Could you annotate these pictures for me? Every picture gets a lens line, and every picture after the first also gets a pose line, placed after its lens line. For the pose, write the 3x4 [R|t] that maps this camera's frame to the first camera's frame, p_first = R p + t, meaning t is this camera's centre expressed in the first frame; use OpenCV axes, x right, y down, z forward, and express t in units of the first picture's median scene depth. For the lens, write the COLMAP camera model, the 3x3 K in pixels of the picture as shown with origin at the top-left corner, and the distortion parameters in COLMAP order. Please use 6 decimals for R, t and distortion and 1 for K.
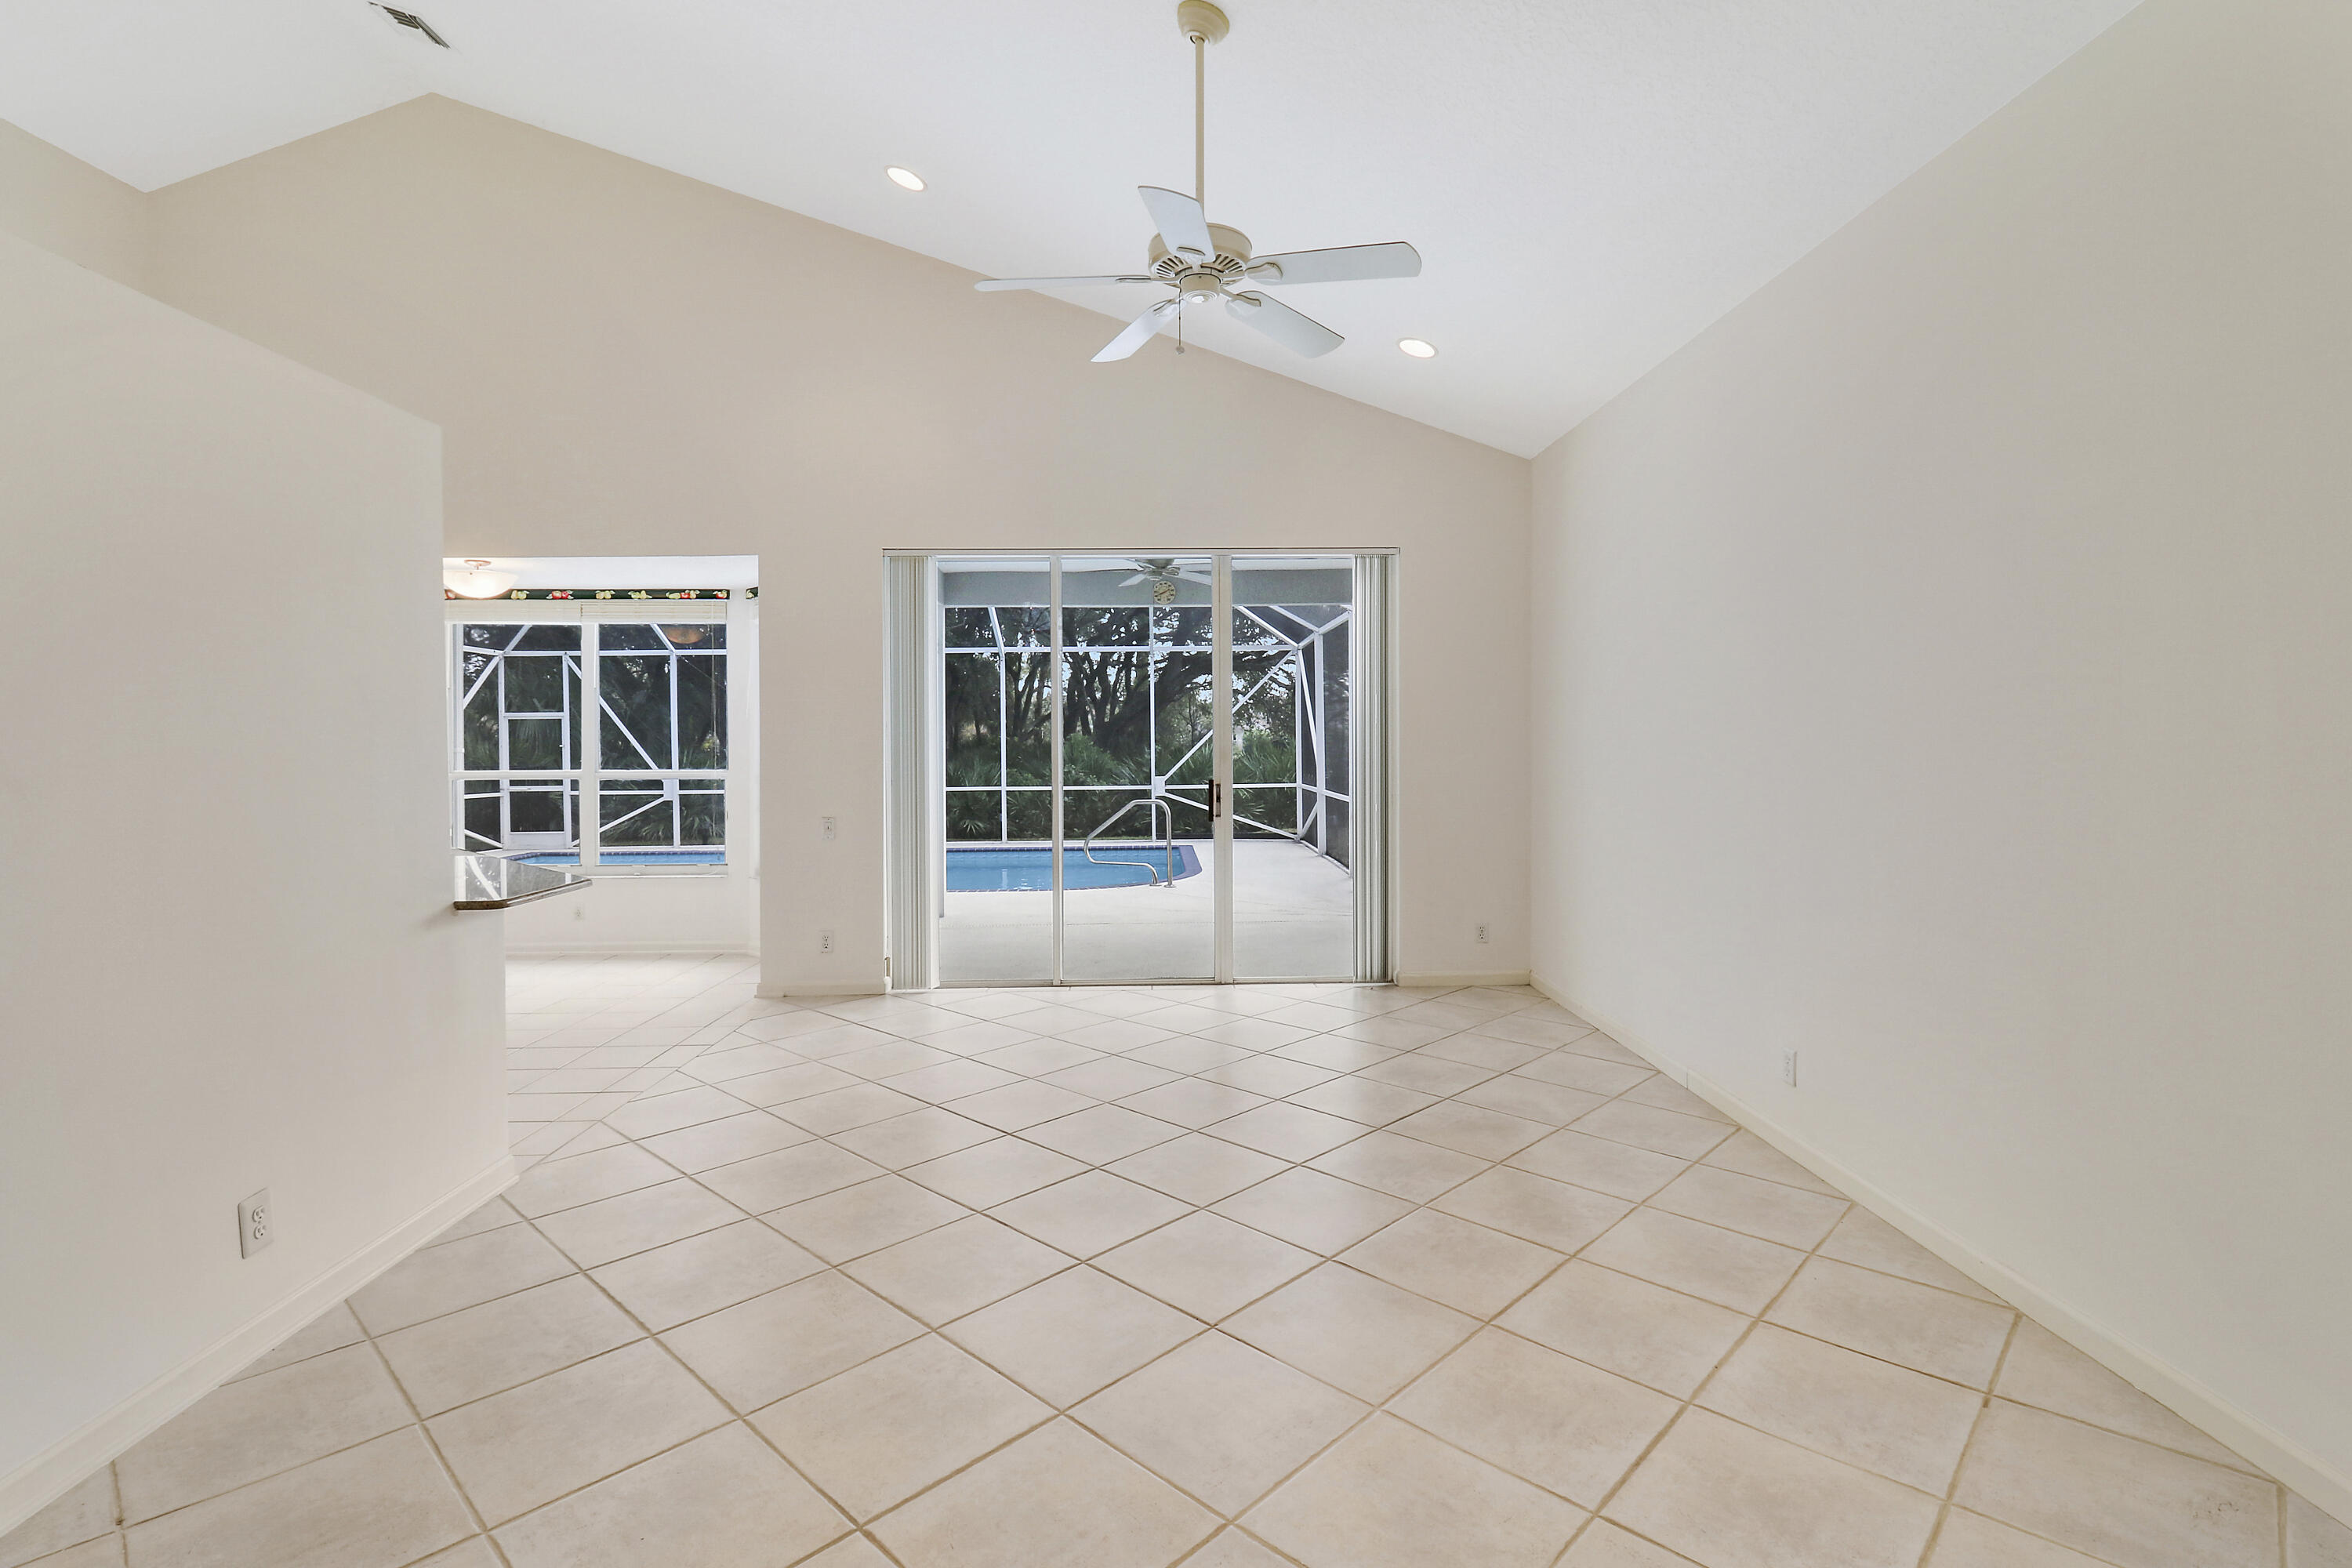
lens RADIAL K [[1134.9, 0, 1170.1], [0, 1134.9, 763.4], [0, 0, 1]] dist [-0.011068, -0.001493]
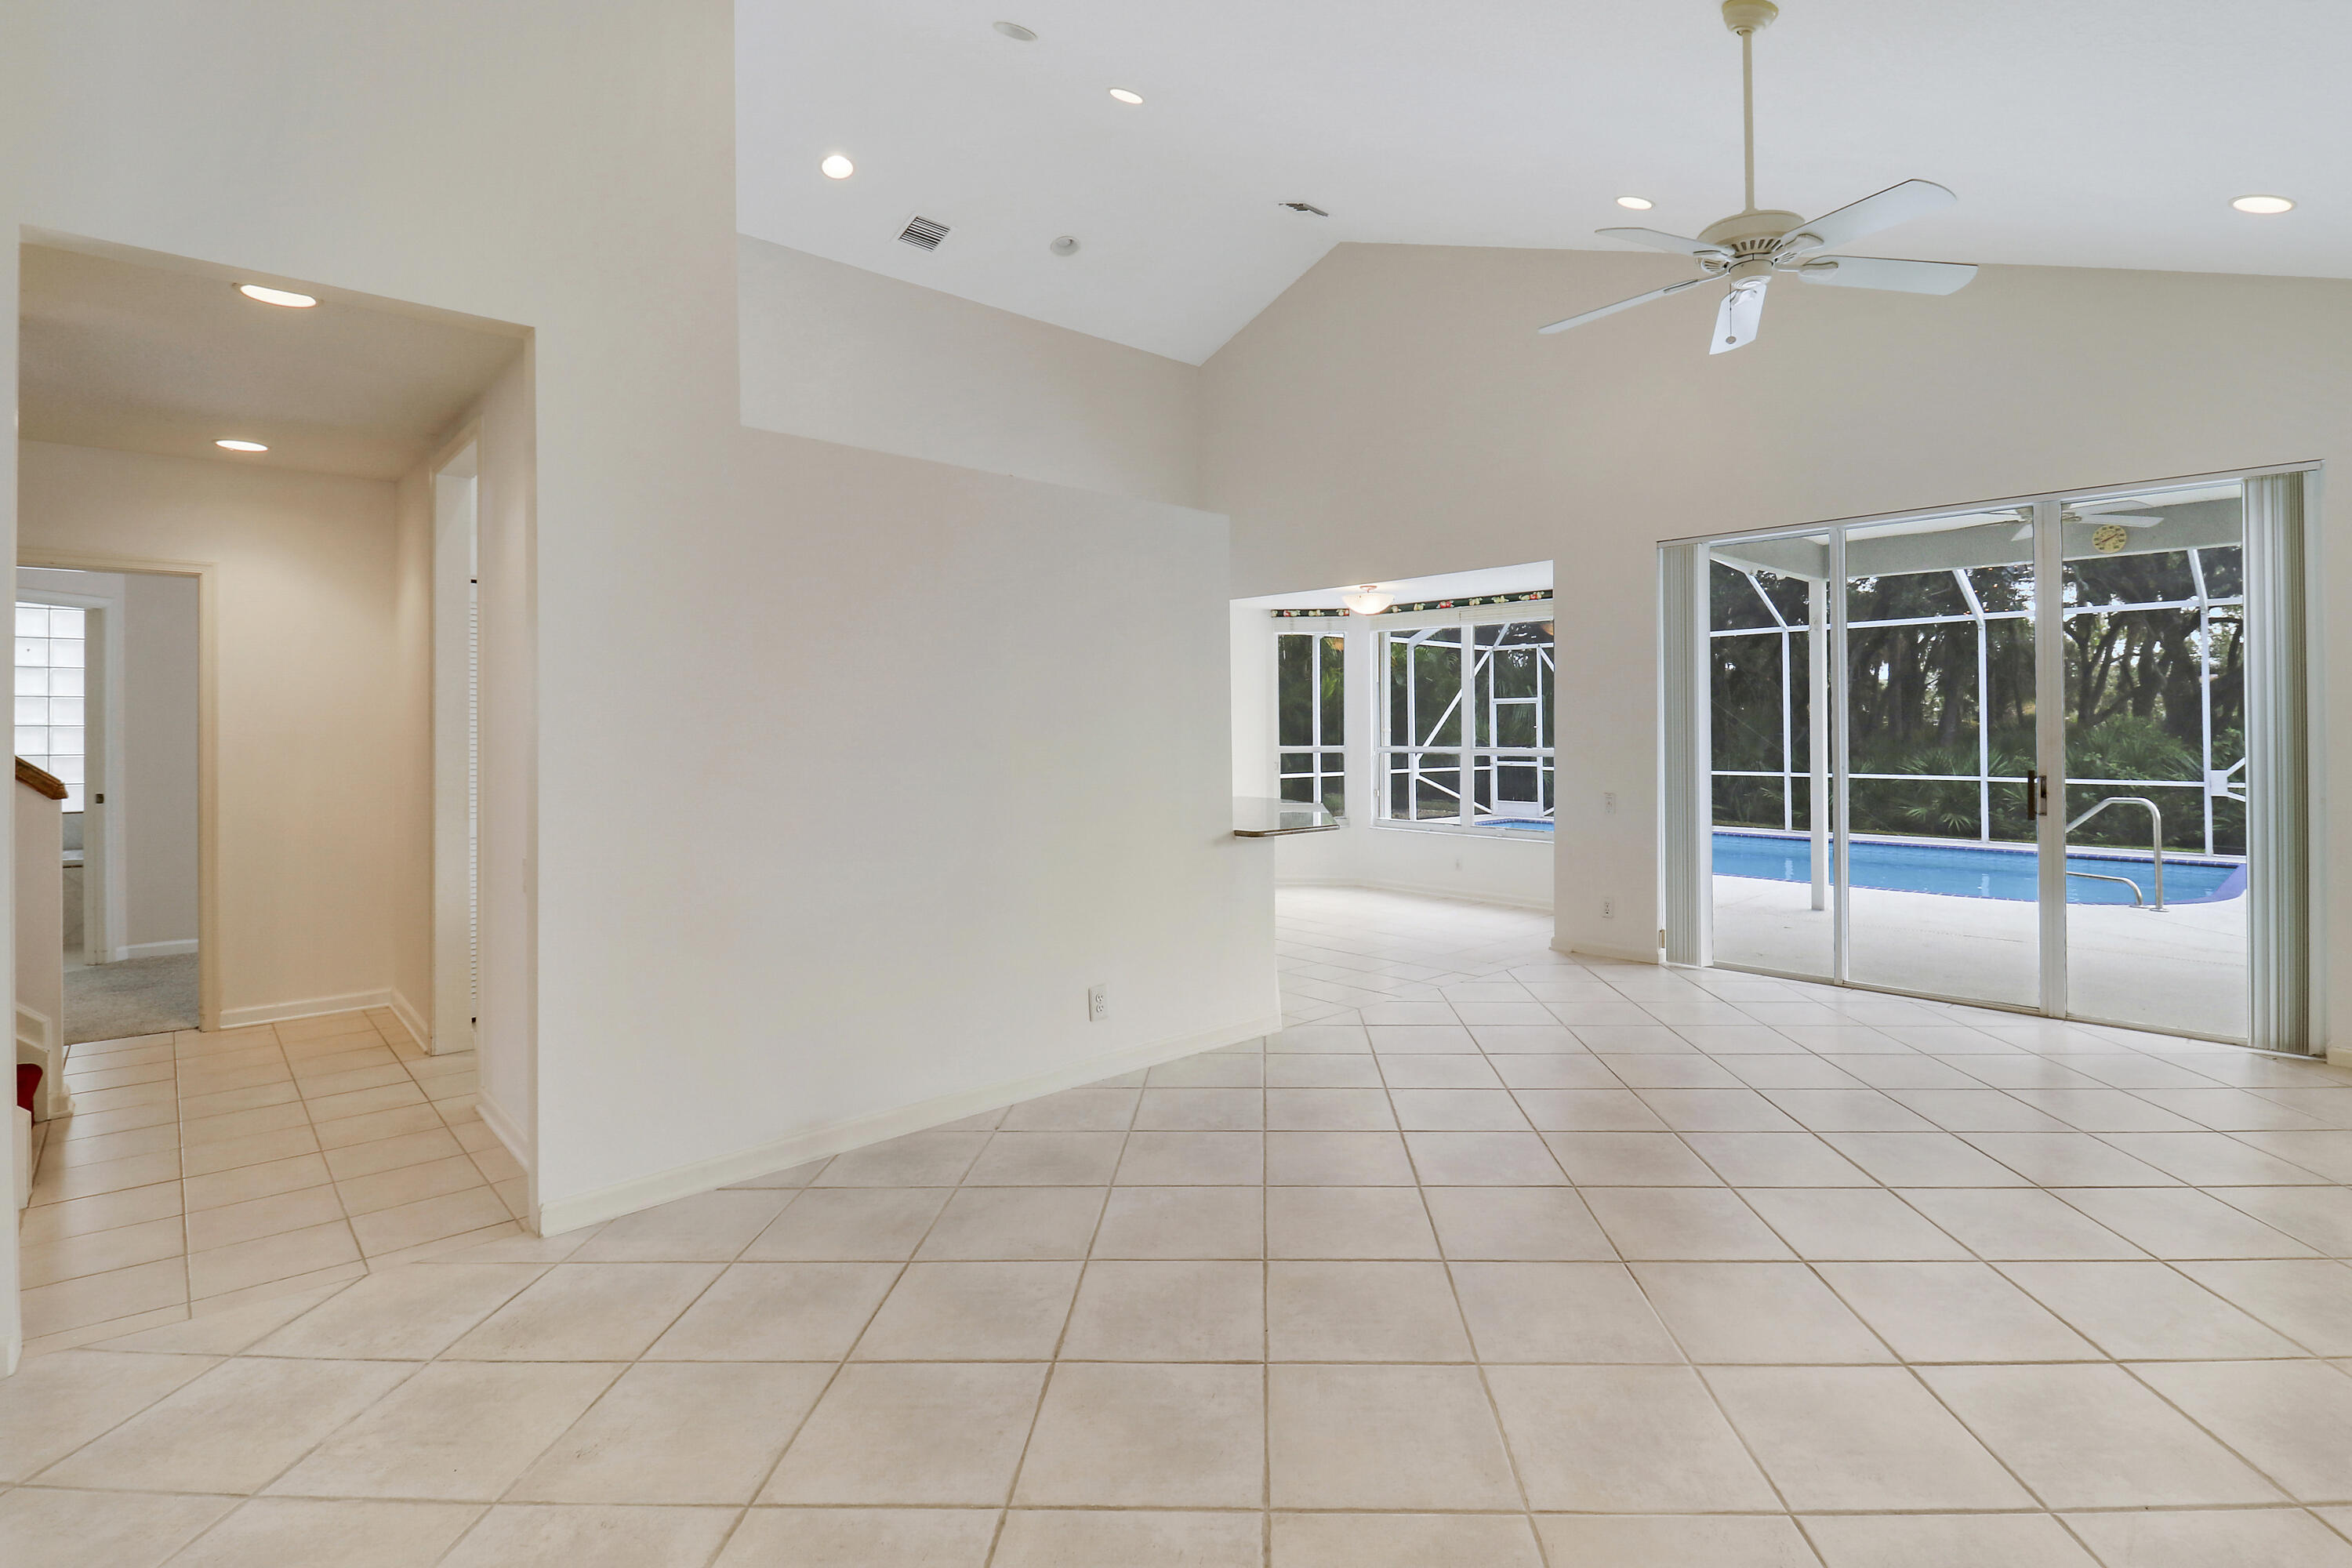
lens RADIAL K [[1123.0, 0, 1190.8], [0, 1123.0, 745.6], [0, 0, 1]] dist [0.000383, -0.015662]
pose [[0.655152, 0.016538, -0.755316, 0.234552], [-0.015900, 0.999841, 0.008100, -0.000997], [0.755330, 0.006703, 0.655310, -0.011174]]
